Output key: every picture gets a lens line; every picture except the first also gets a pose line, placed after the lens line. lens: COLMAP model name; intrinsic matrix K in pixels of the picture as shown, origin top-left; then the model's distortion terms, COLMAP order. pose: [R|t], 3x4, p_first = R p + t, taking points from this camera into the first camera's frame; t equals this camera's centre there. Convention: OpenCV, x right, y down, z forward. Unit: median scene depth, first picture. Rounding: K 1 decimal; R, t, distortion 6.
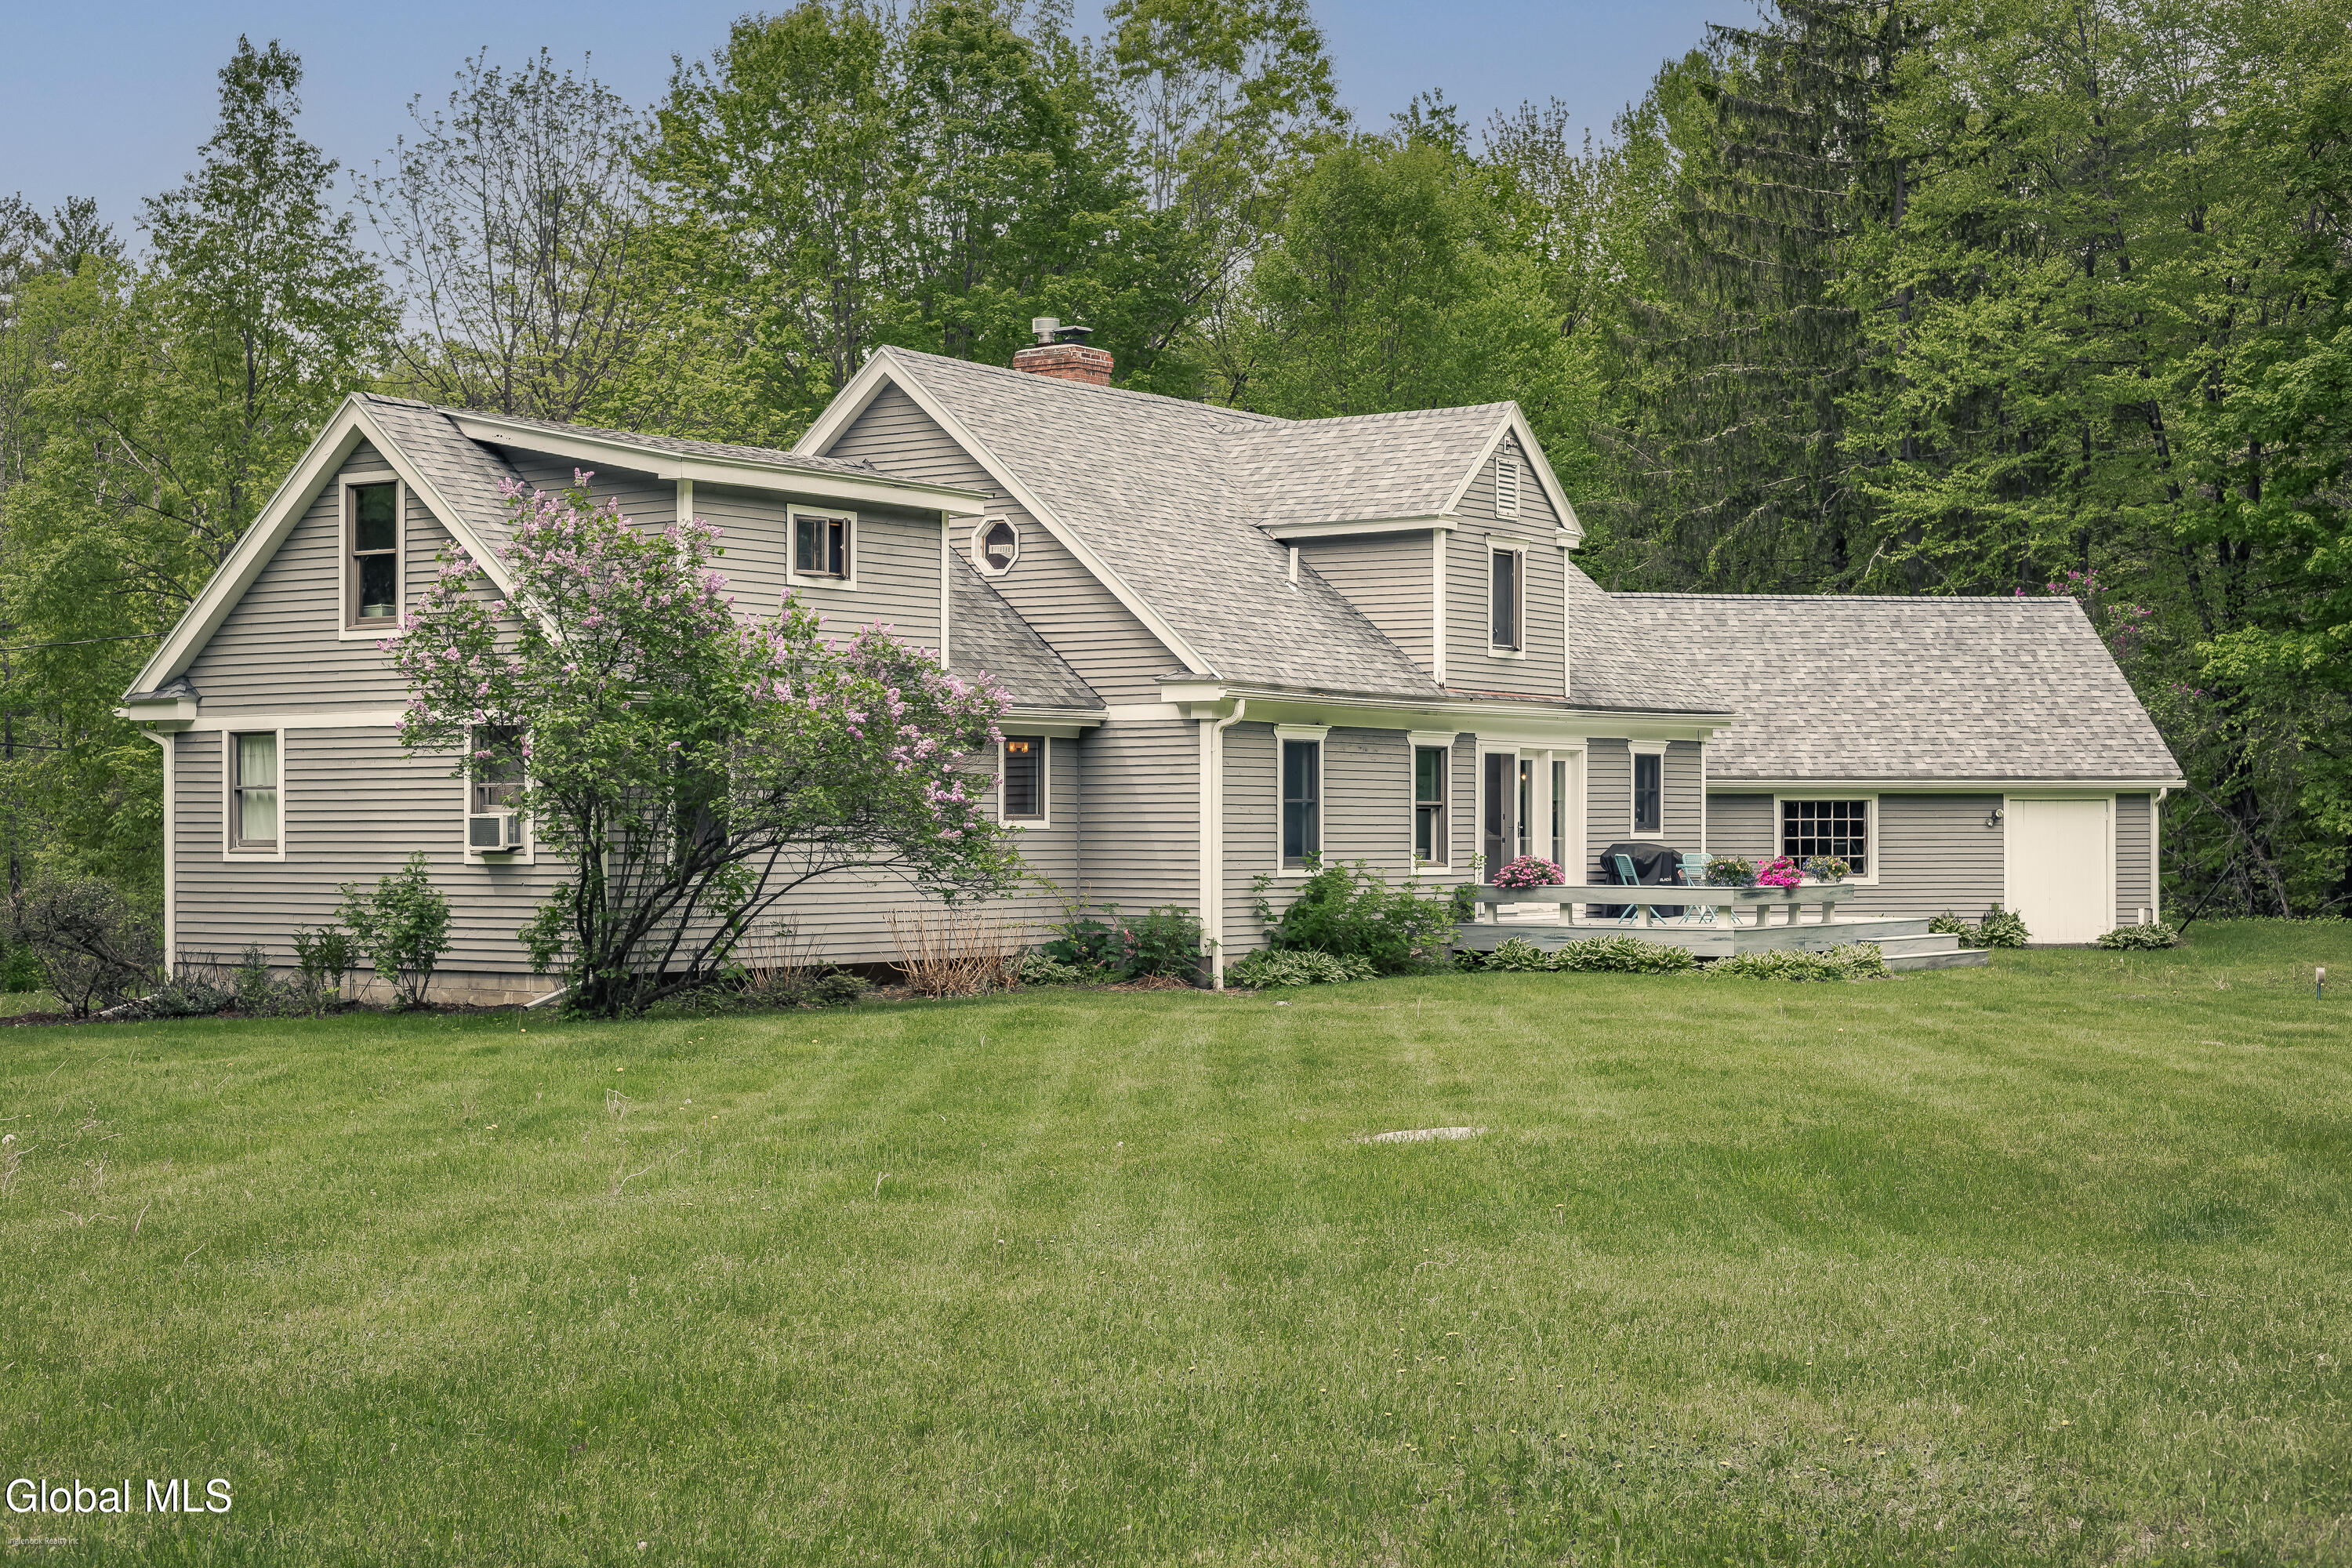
lens RADIAL K [[3394.4, 0, 1178.8], [0, 3394.4, 788.9], [0, 0, 1]] dist [0.011726, 0.000000]
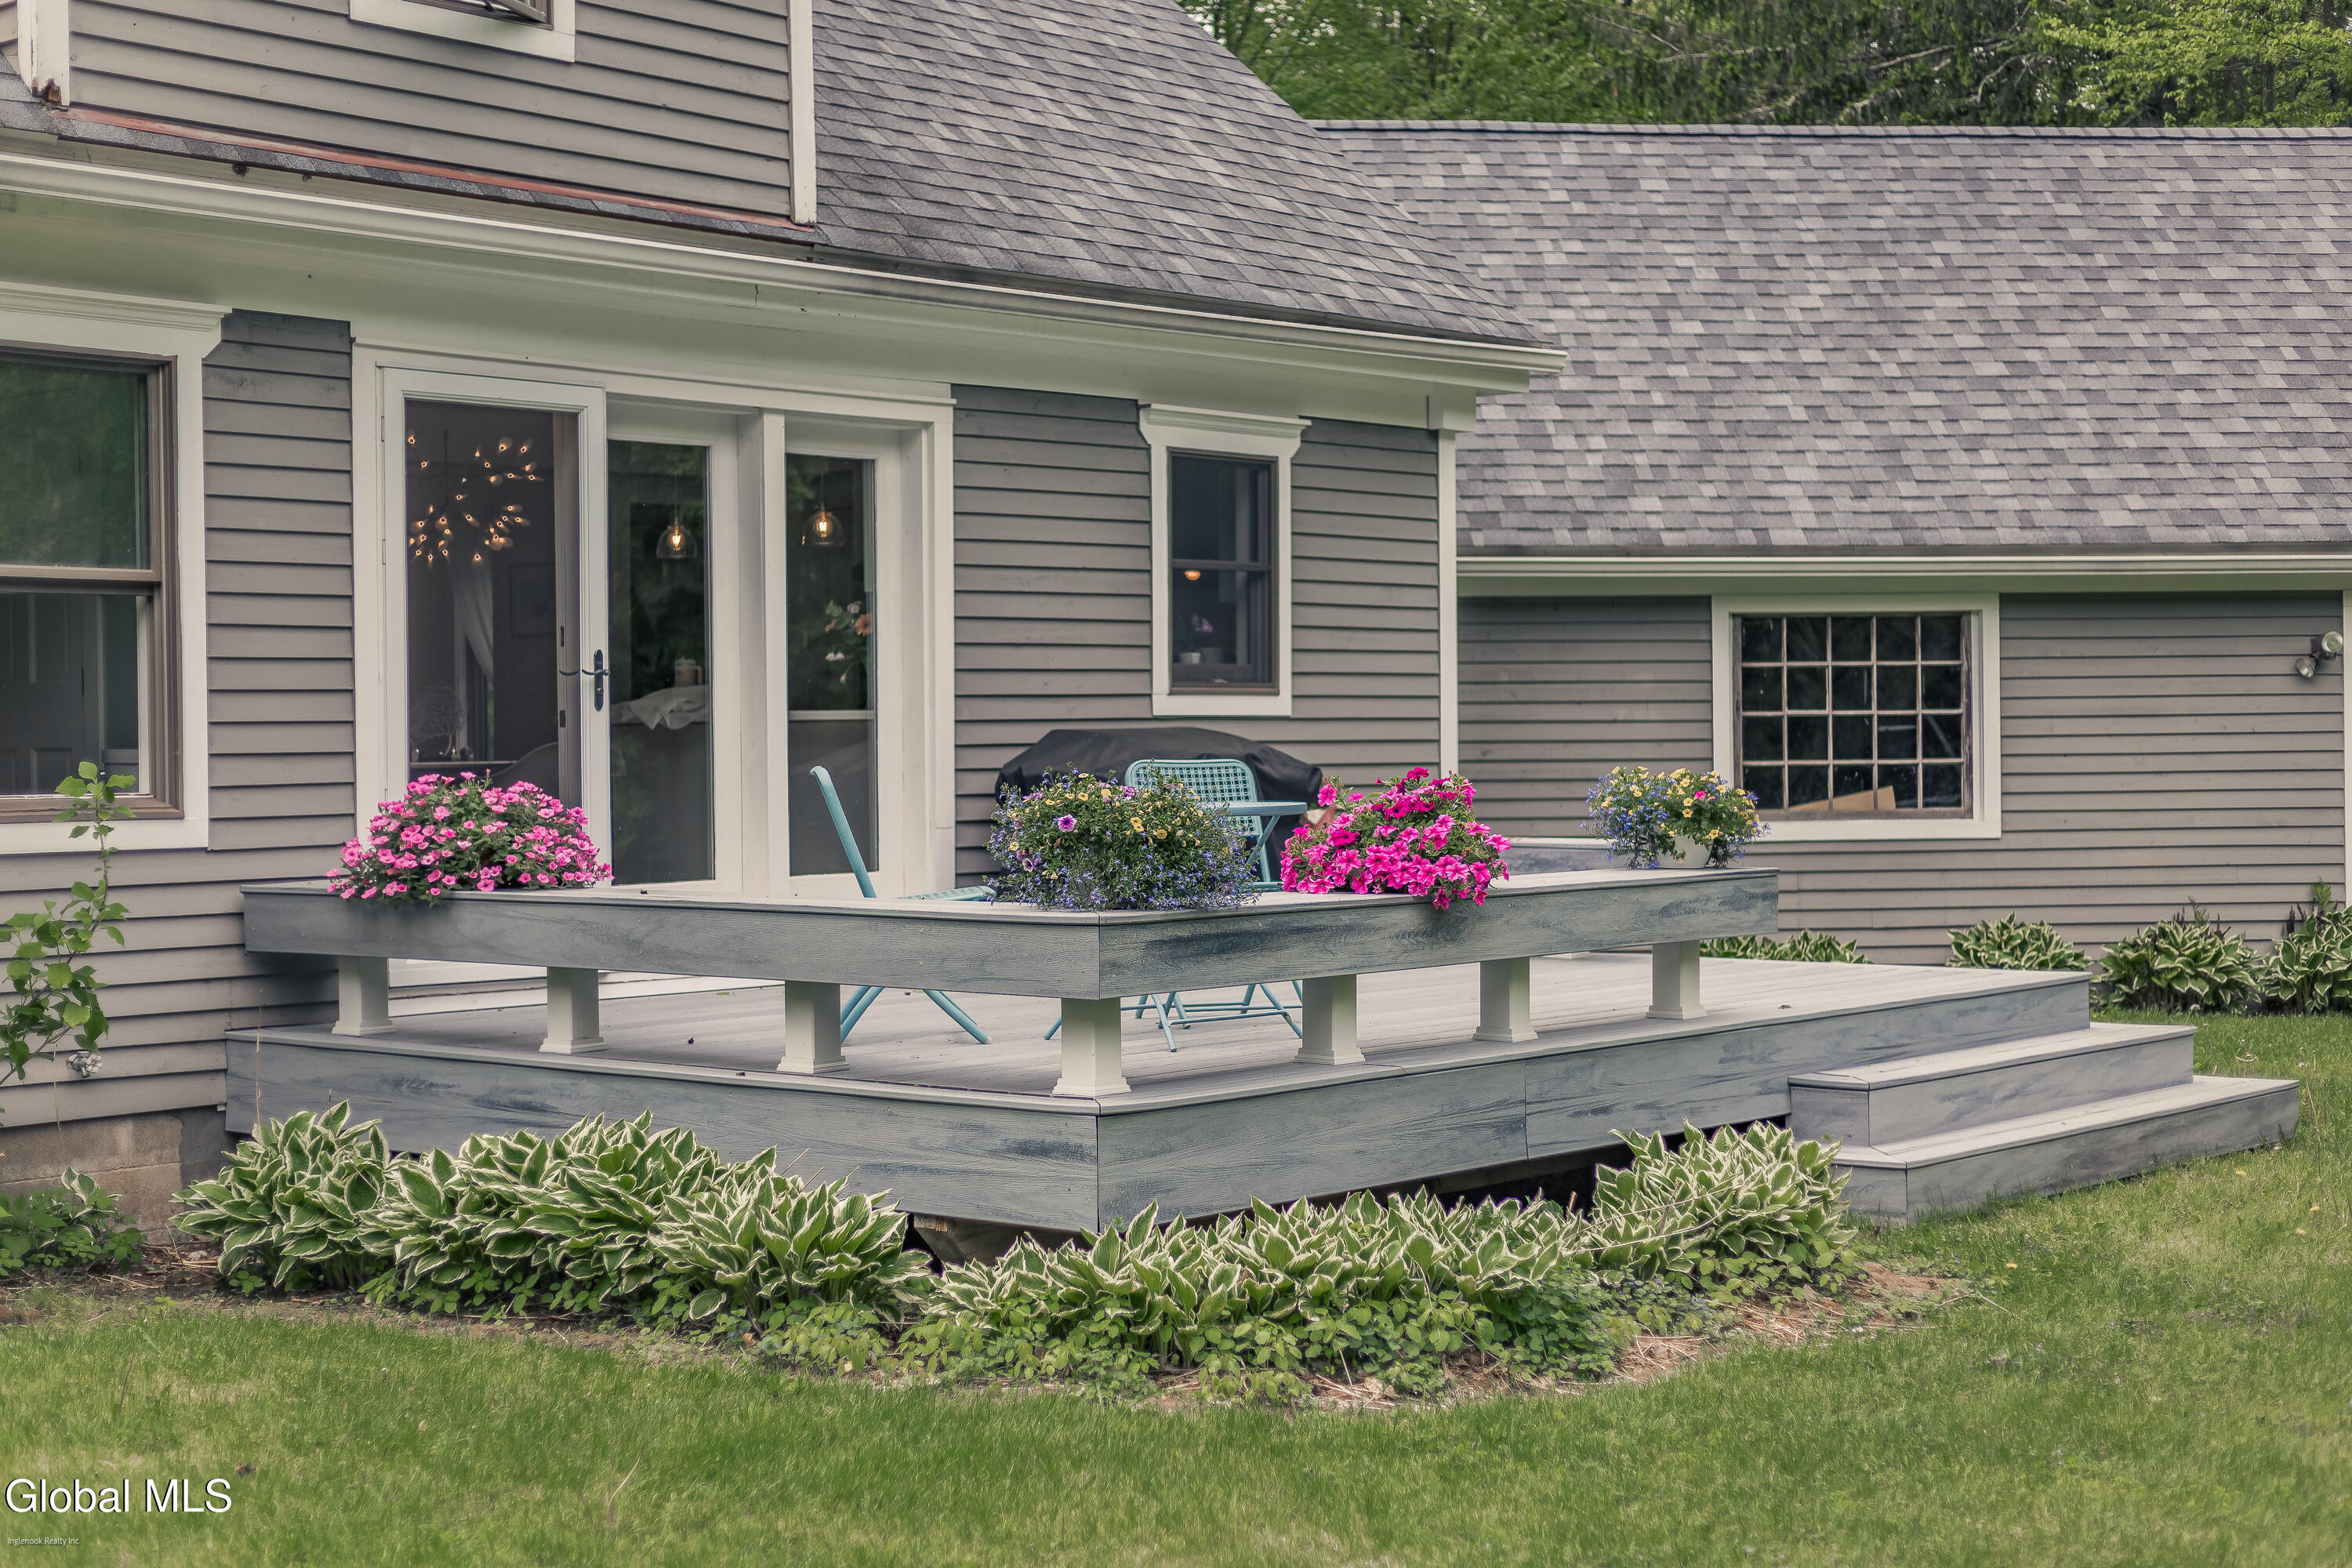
lens RADIAL K [[3394.4, 0, 1172.7], [0, 3394.4, 779.2], [0, 0, 1]] dist [0.011726, 0.000000]
pose [[0.996046, -0.007455, -0.088520, 0.148434], [0.009700, 0.999641, 0.024965, 0.011645], [0.088302, -0.025725, 0.995761, 0.619455]]
